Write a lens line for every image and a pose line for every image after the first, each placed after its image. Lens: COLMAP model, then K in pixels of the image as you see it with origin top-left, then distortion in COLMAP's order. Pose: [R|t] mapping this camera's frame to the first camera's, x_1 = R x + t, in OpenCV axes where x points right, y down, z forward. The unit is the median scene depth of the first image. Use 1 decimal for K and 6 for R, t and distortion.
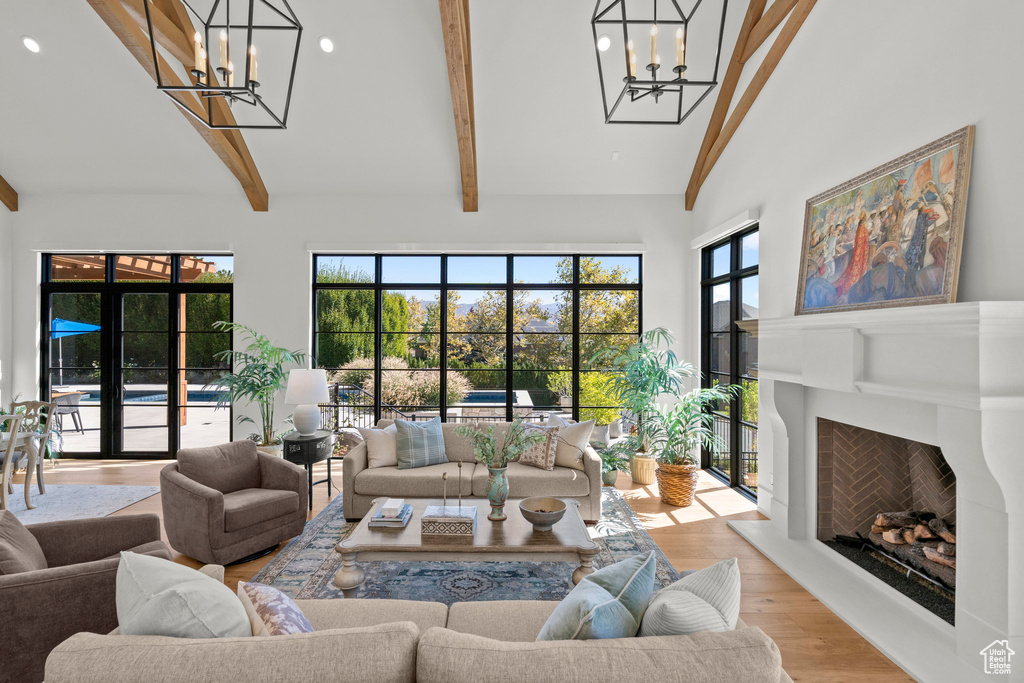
lens RADIAL K [[467.6, 0, 506.1], [0, 467.6, 341.5], [0, 0, 1]] dist [-0.003839, 0.001286]
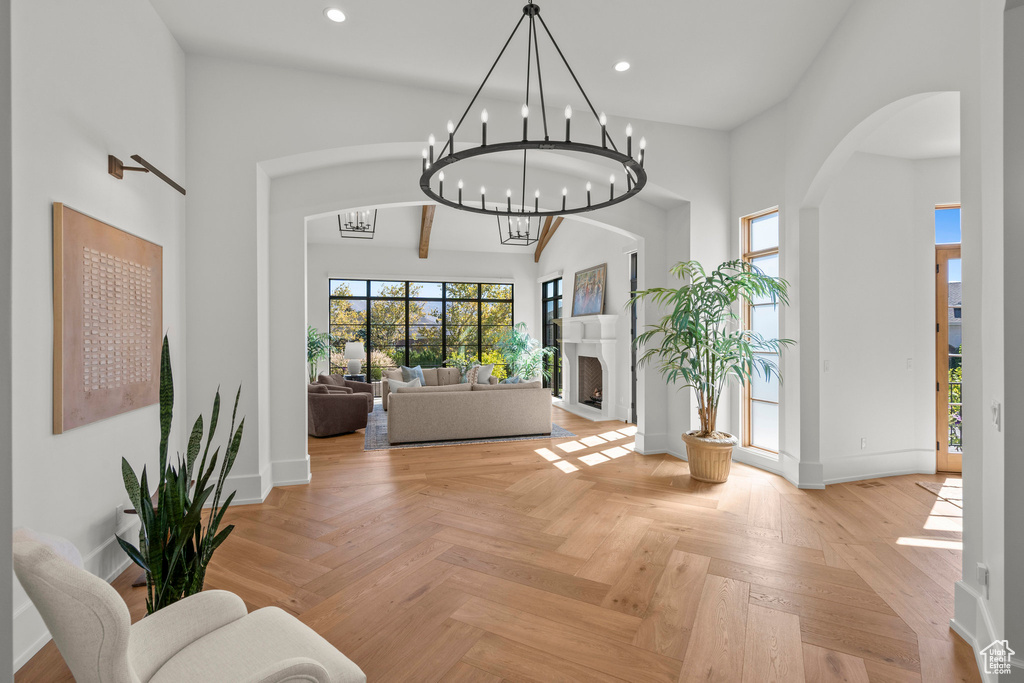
lens RADIAL K [[467.6, 0, 513.9], [0, 467.6, 335.6], [0, 0, 1]] dist [-0.003839, 0.001286]
pose [[0.958179, -0.004295, 0.286136, -0.364642], [0.005910, 0.999971, -0.004781, 0.048072], [-0.286108, 0.006272, 0.958177, -1.185034]]
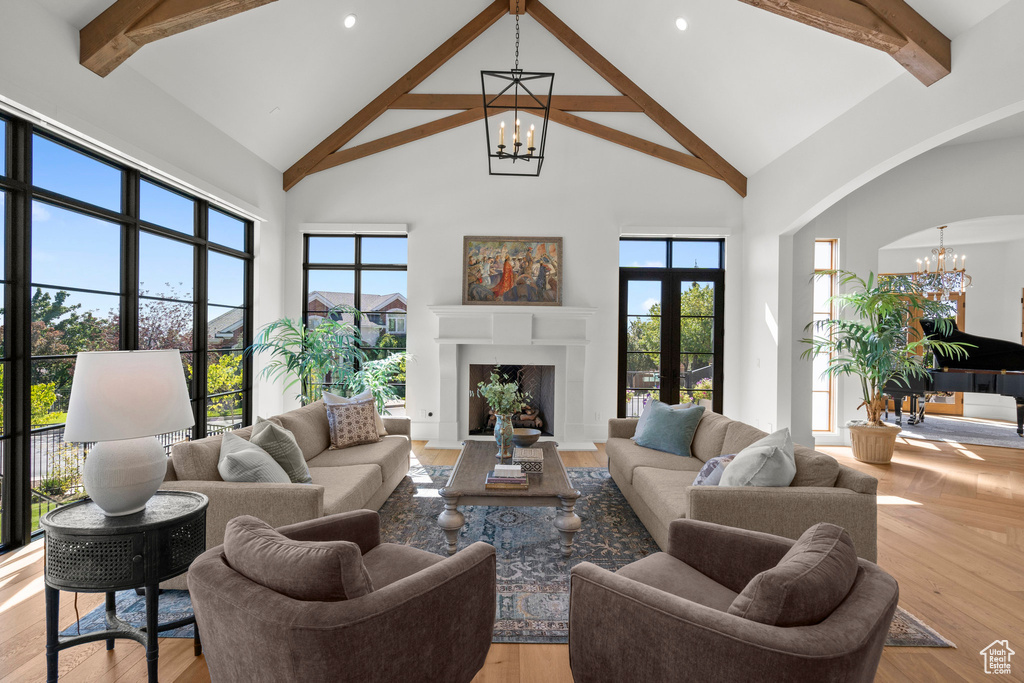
lens RADIAL K [[467.6, 0, 507.9], [0, 467.6, 335.0], [0, 0, 1]] dist [-0.003839, 0.001286]
pose [[0.008706, -0.000514, 0.999962, -0.882802], [-0.010062, 0.999949, 0.000602, 0.043105], [-0.999911, -0.010067, 0.008700, 0.702558]]
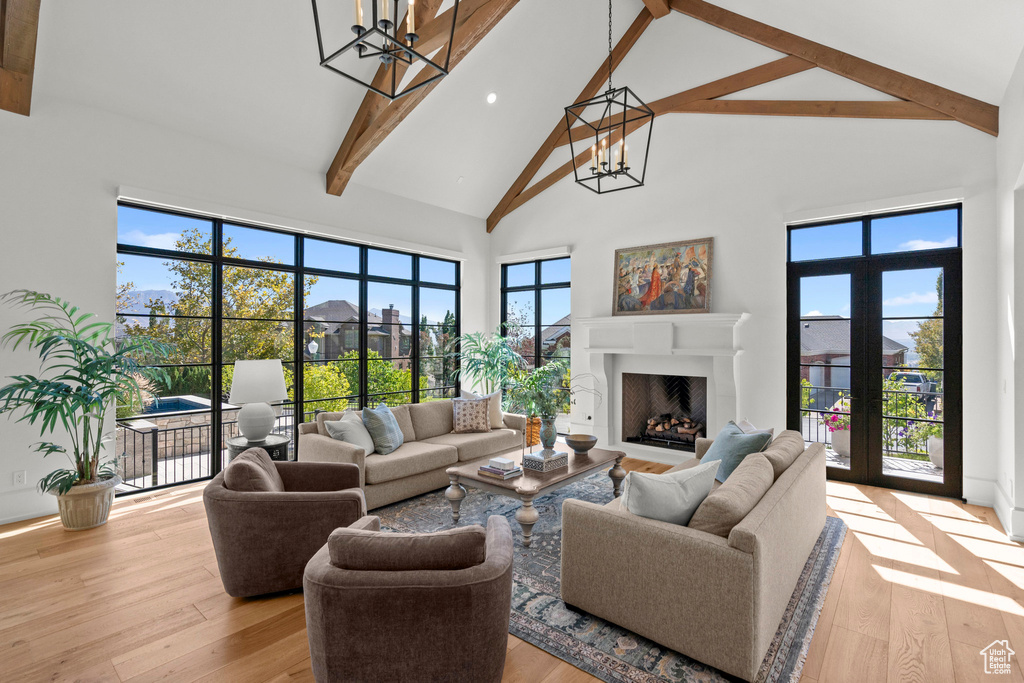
lens RADIAL K [[467.6, 0, 514.9], [0, 467.6, 335.5], [0, 0, 1]] dist [-0.003839, 0.001286]
pose [[0.639531, 0.002863, 0.768760, -0.806265], [0.003252, 0.999974, -0.006429, 0.024513], [-0.768759, 0.006612, 0.639505, 0.144614]]
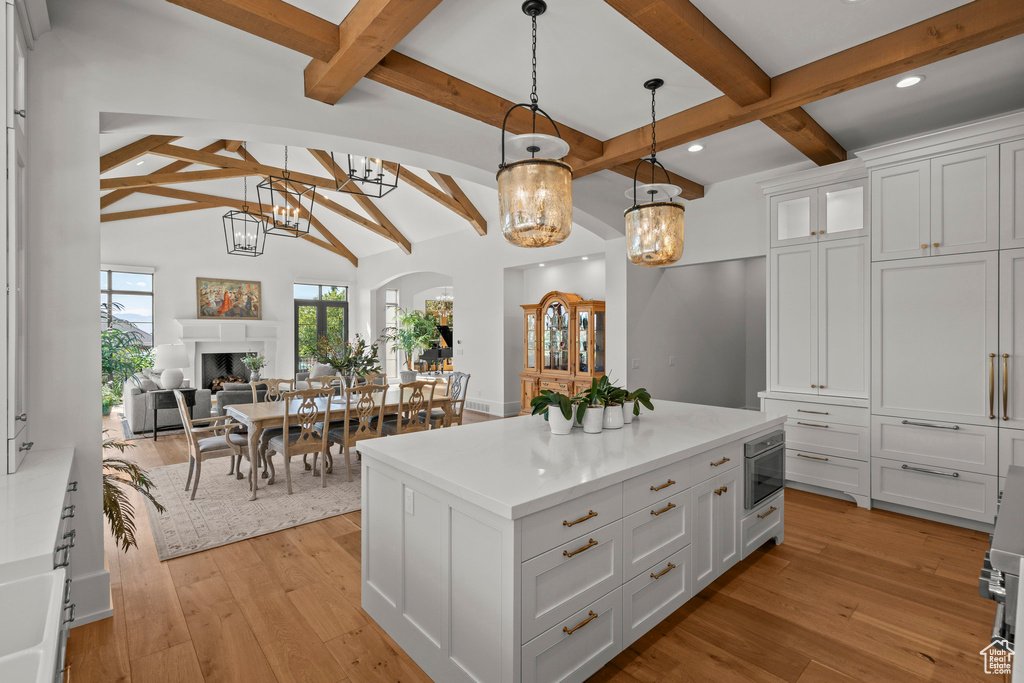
lens RADIAL K [[467.6, 0, 506.9], [0, 467.6, 336.7], [0, 0, 1]] dist [-0.003839, 0.001286]
pose [[-0.655434, -0.003963, 0.755242, -2.309282], [0.002351, 0.999971, 0.007287, 0.033600], [-0.755249, 0.006552, -0.655406, 1.221774]]
